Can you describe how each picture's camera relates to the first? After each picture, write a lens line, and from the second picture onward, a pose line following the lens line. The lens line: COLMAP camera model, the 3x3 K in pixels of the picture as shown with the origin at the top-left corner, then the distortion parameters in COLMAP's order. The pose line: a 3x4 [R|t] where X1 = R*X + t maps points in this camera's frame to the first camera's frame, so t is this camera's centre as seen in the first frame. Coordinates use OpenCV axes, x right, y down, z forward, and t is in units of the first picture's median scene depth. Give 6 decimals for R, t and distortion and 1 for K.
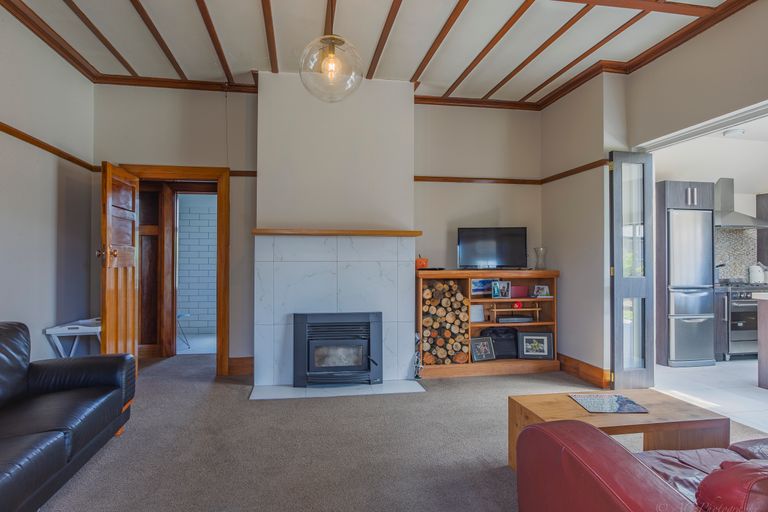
lens RADIAL K [[453.1, 0, 382.9], [0, 453.1, 255.6], [0, 0, 1]] dist [-0.009266, -0.004467]
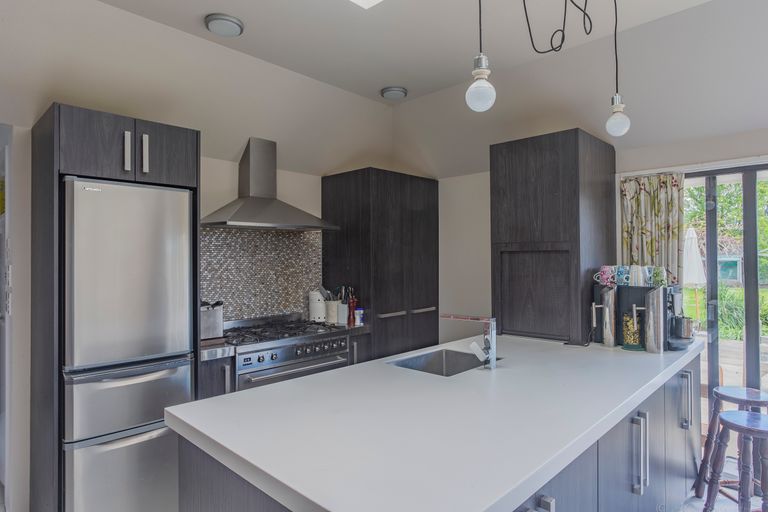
lens RADIAL K [[453.1, 0, 385.1], [0, 453.1, 254.9], [0, 0, 1]] dist [-0.009266, -0.004467]
pose [[0.817191, -0.006792, 0.576327, 0.559941], [0.009124, 0.999958, -0.001153, -0.025606], [-0.576295, 0.006201, 0.817218, 0.448717]]
